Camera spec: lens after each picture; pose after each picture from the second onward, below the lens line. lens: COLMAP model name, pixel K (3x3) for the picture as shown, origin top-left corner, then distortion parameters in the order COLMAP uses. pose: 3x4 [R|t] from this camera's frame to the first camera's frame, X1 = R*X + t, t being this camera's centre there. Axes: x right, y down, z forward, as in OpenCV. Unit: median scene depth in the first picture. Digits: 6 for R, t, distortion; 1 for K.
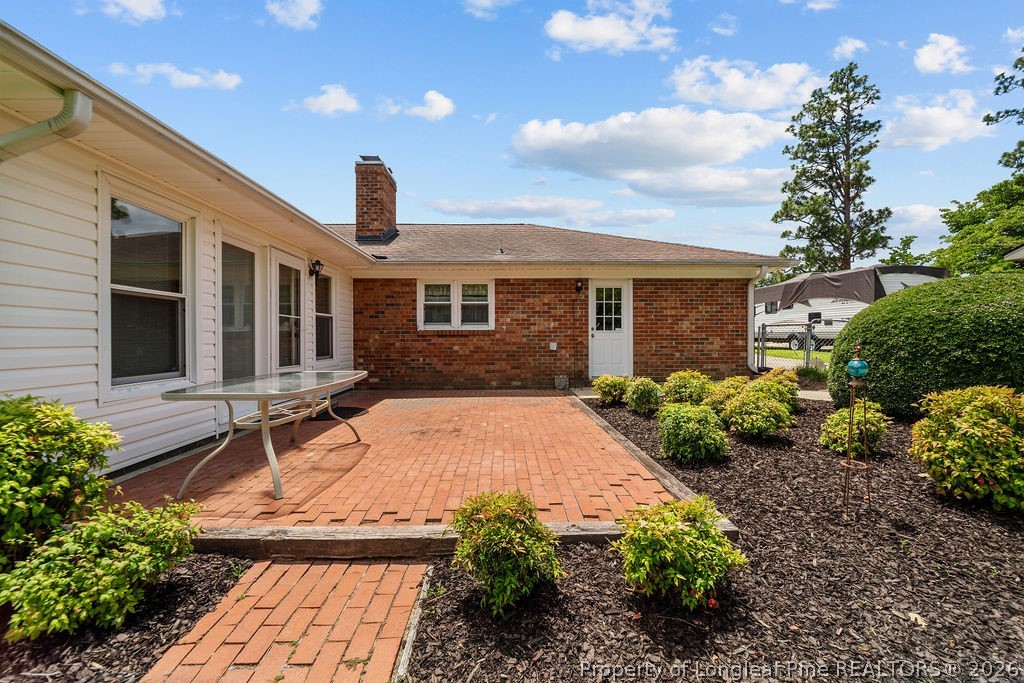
lens RADIAL K [[410.8, 0, 510.6], [0, 410.8, 337.1], [0, 0, 1]] dist [0.000677, -0.007044]
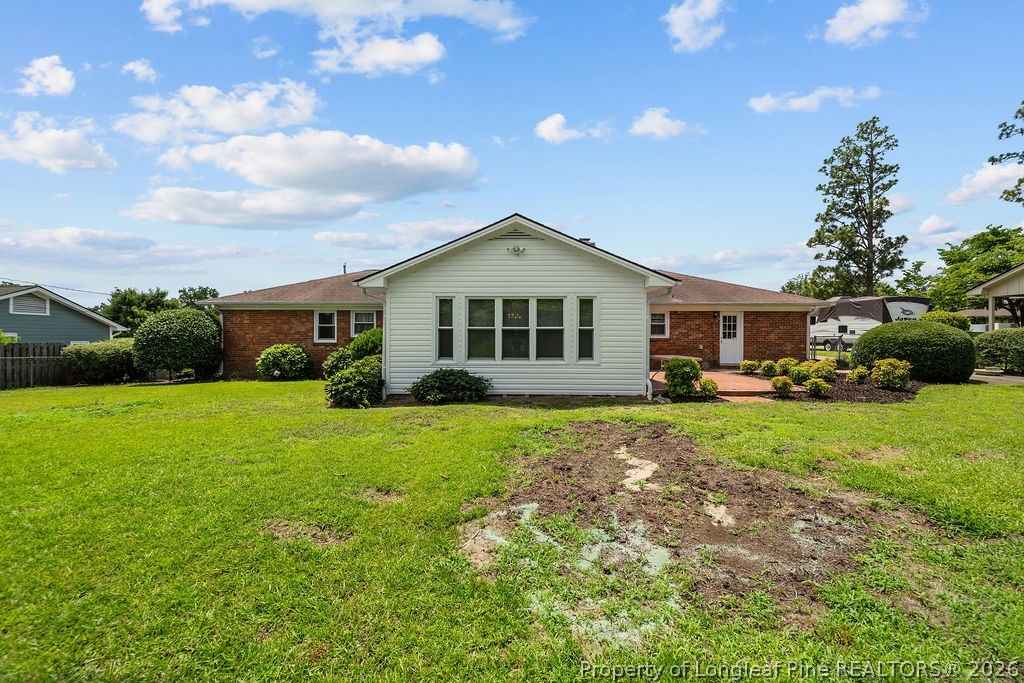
lens RADIAL K [[410.8, 0, 510.6], [0, 410.8, 337.1], [0, 0, 1]] dist [0.000677, -0.007044]
pose [[0.999127, 0.006093, -0.041327, -0.197407], [-0.006106, 0.999981, -0.000205, -0.005013], [0.041325, 0.000457, 0.999146, -0.263197]]
